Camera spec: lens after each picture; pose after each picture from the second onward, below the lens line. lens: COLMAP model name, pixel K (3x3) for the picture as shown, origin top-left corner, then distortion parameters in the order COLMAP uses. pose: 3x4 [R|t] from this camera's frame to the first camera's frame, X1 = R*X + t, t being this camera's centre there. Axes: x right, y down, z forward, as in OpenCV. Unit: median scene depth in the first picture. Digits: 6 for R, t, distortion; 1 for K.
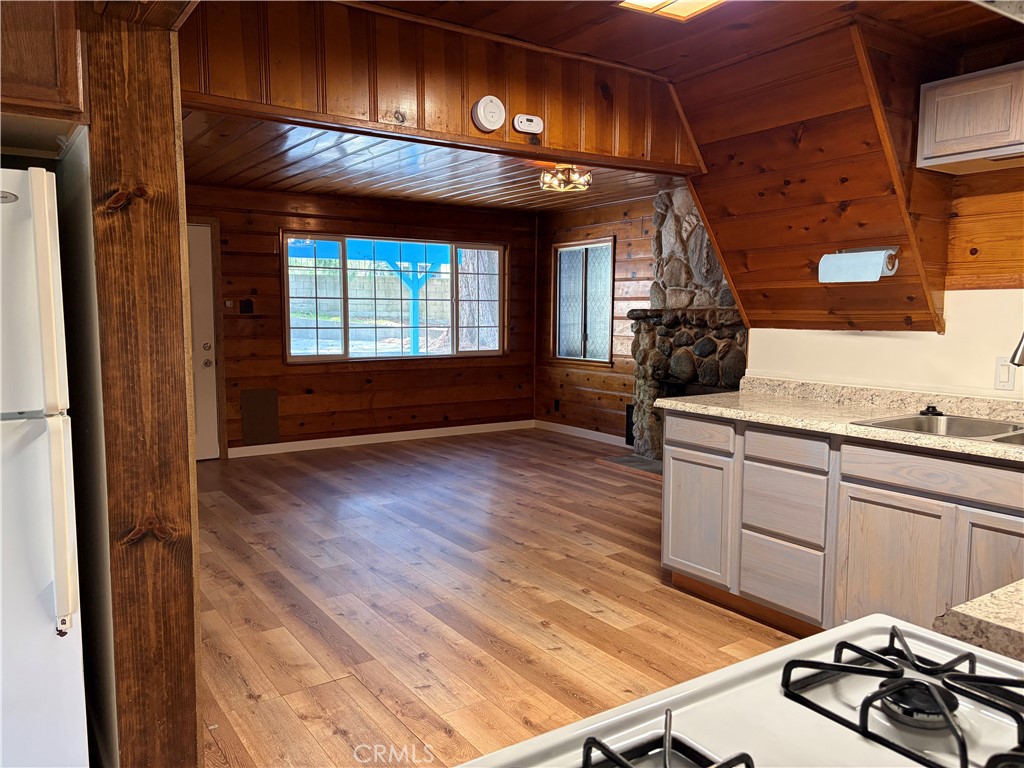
lens RADIAL K [[777.8, 0, 513.5], [0, 777.8, 396.6], [0, 0, 1]] dist [0.104464, -0.186731]
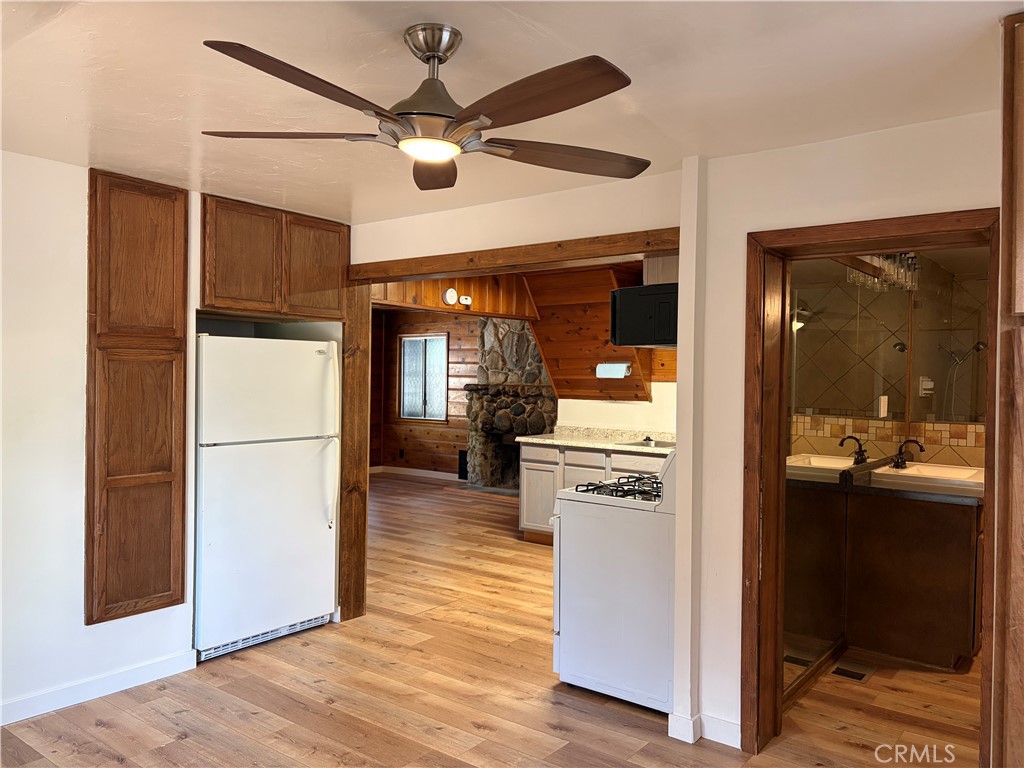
lens RADIAL K [[777.8, 0, 513.5], [0, 777.8, 396.6], [0, 0, 1]] dist [0.104464, -0.186731]
pose [[0.951087, -0.000561, 0.308922, -0.230985], [0.025742, 0.996665, -0.077441, 0.029365], [-0.307848, 0.081605, 0.947929, -0.442894]]
